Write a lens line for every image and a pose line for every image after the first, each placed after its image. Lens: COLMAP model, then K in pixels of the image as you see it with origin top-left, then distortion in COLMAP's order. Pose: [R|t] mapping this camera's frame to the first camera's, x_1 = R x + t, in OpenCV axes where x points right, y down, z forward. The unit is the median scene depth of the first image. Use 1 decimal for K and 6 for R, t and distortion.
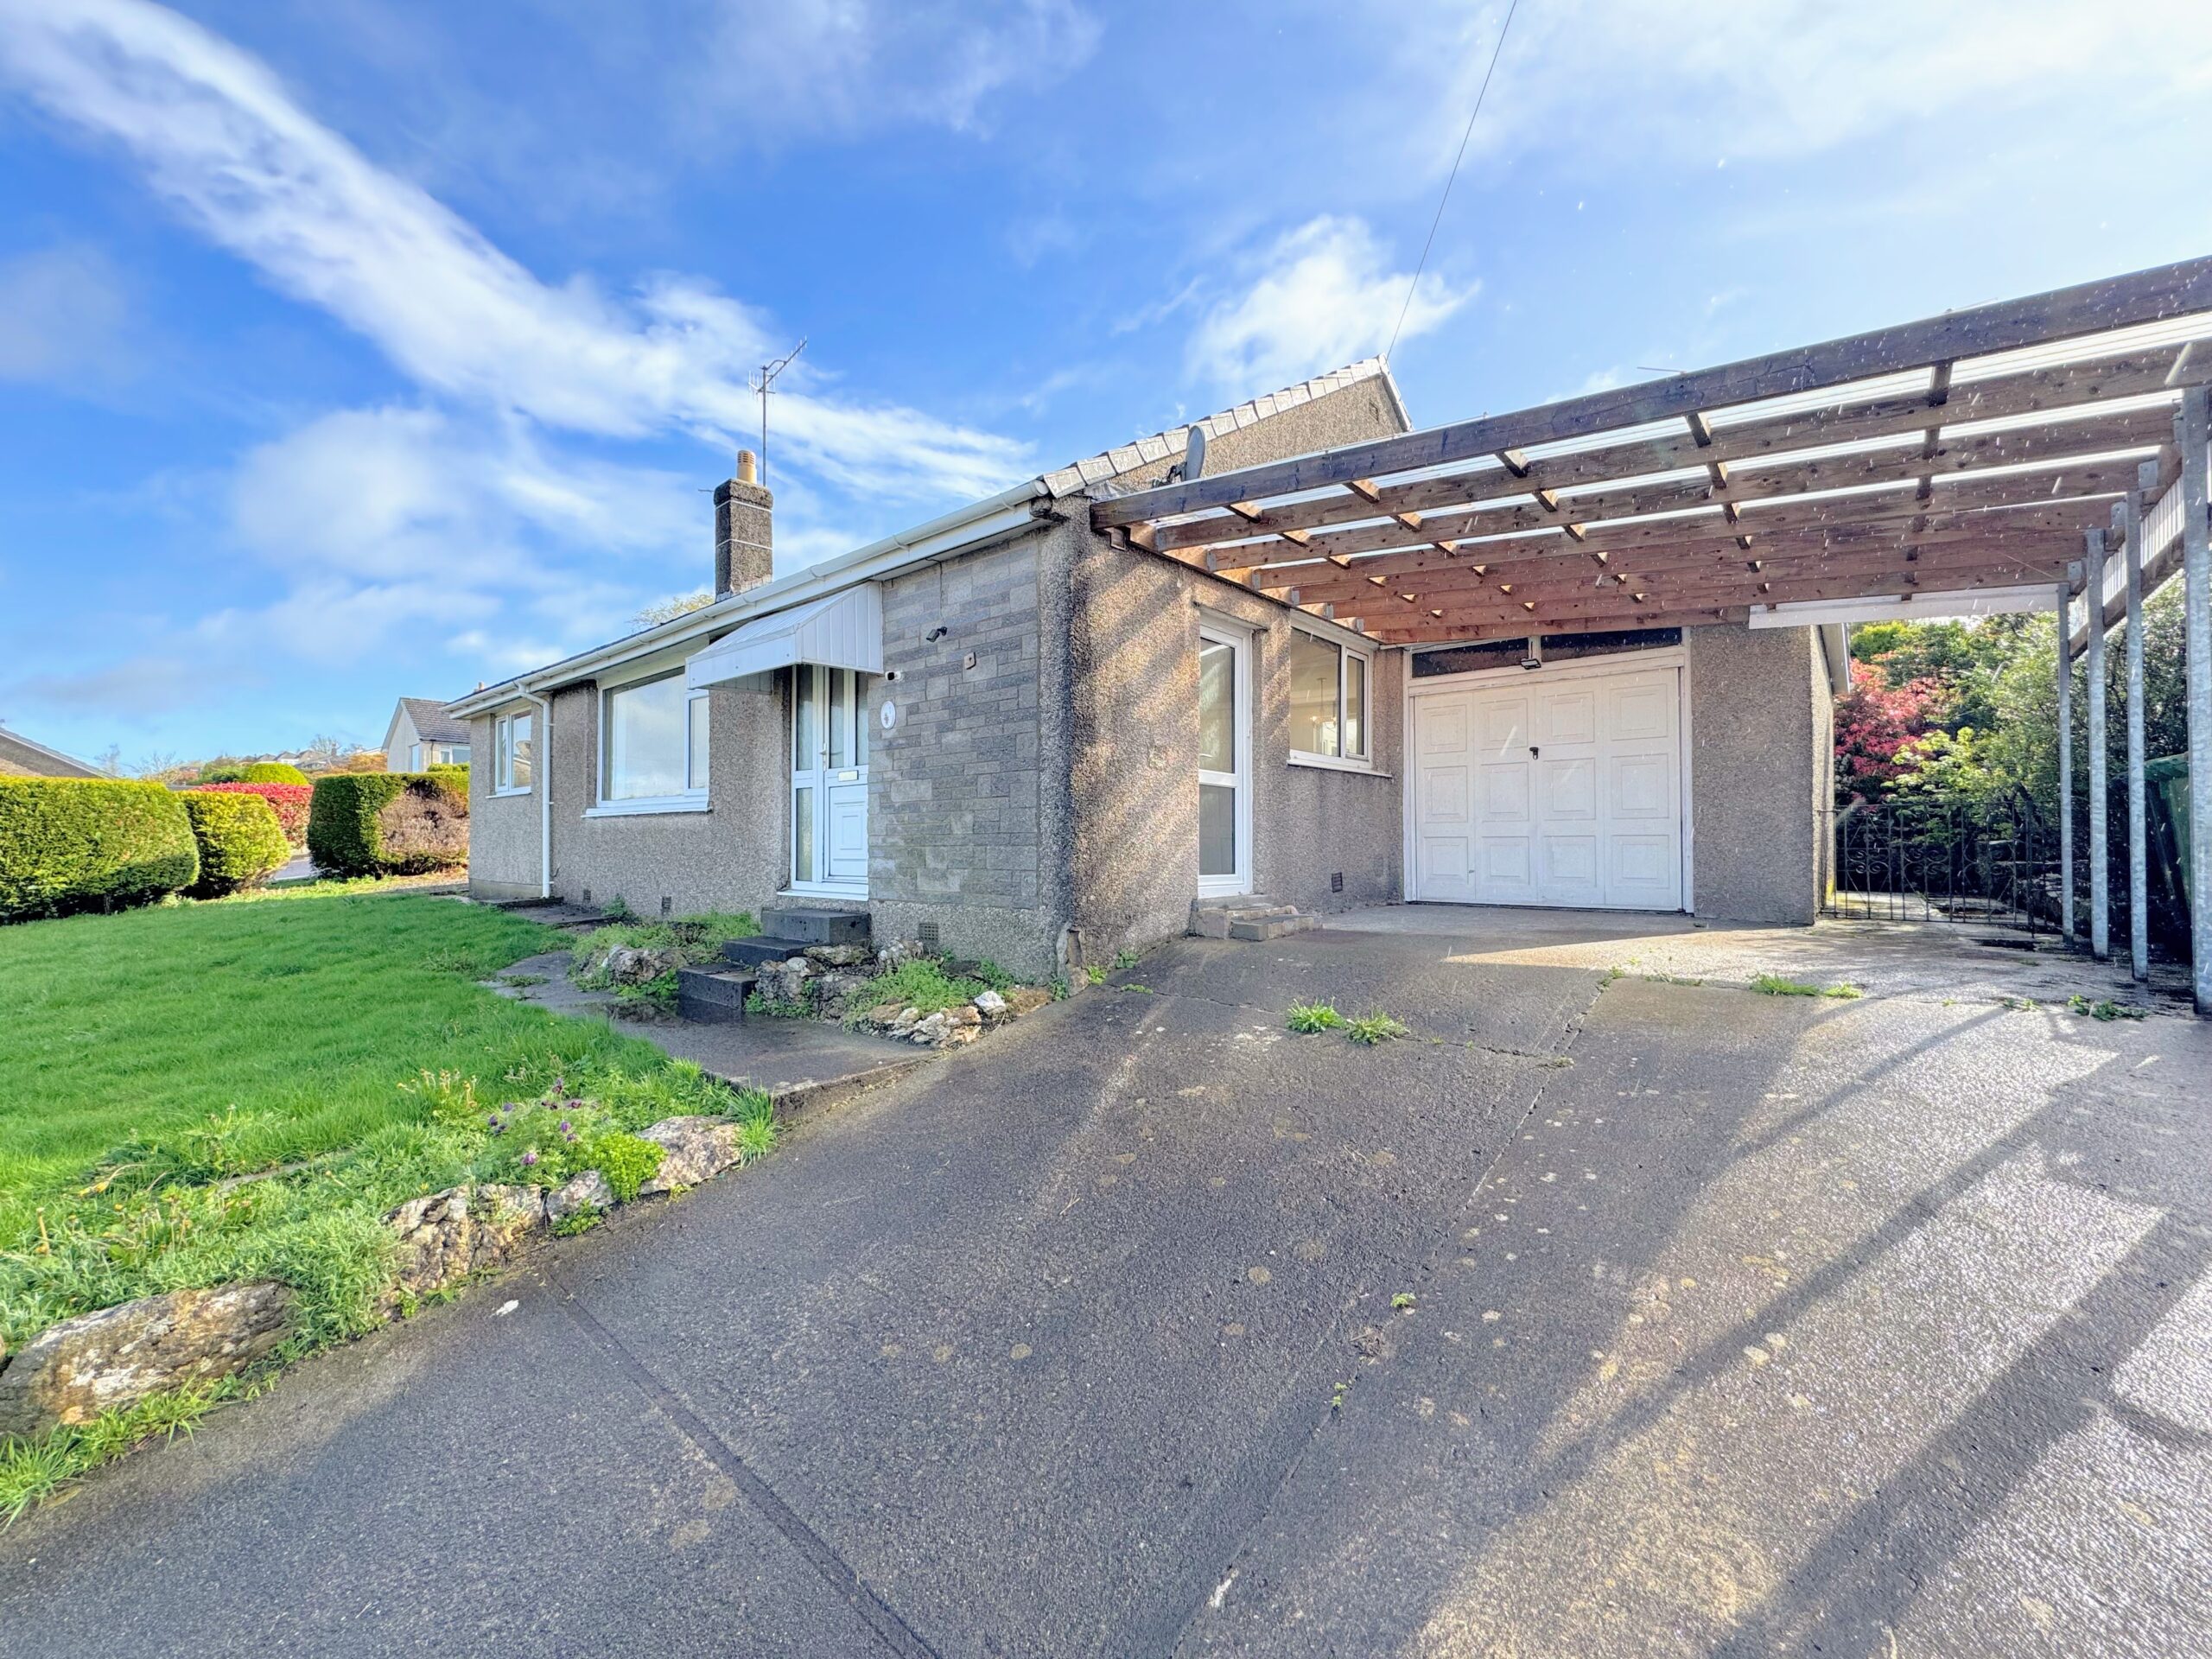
lens RADIAL K [[875.0, 0, 1105.5], [0, 875.0, 825.4], [0, 0, 1]] dist [-0.002613, -0.000214]
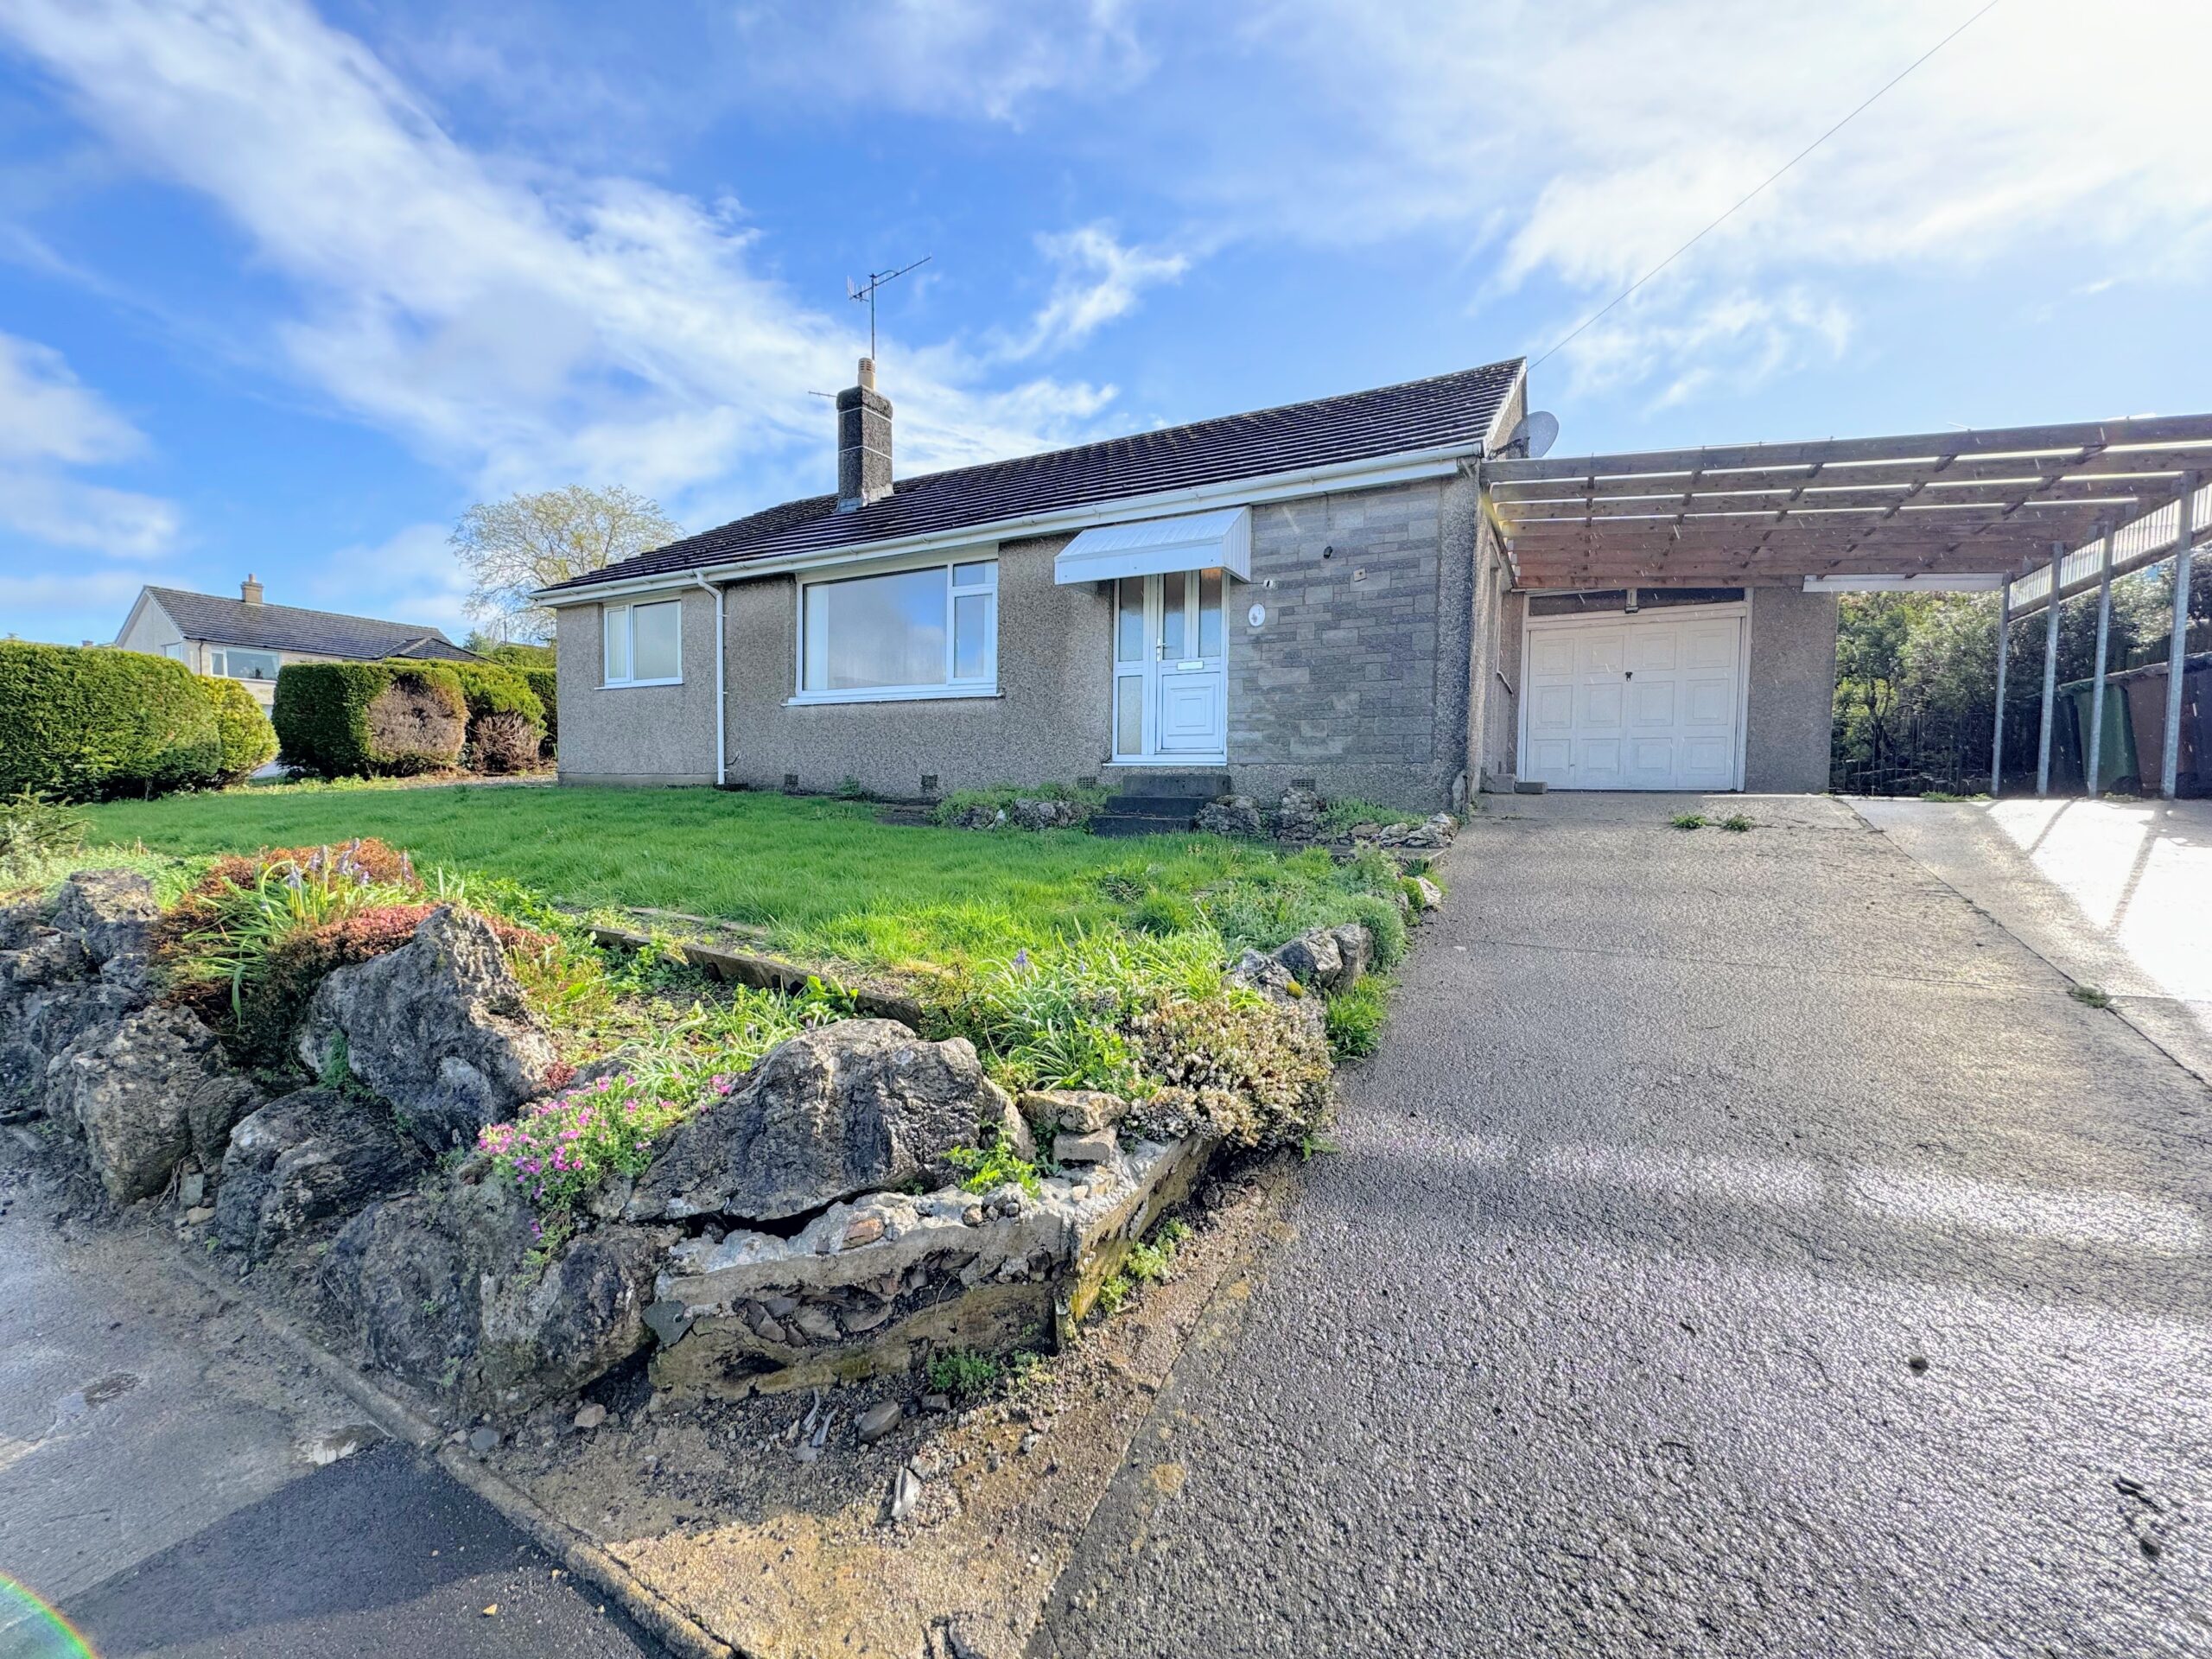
lens RADIAL K [[875.0, 0, 1105.1], [0, 875.0, 826.1], [0, 0, 1]] dist [-0.002613, -0.000214]
pose [[0.975797, 0.007598, 0.218547, -0.450524], [-0.021186, 0.997980, 0.059897, 0.064094], [-0.217650, -0.063077, 0.973986, -0.116023]]
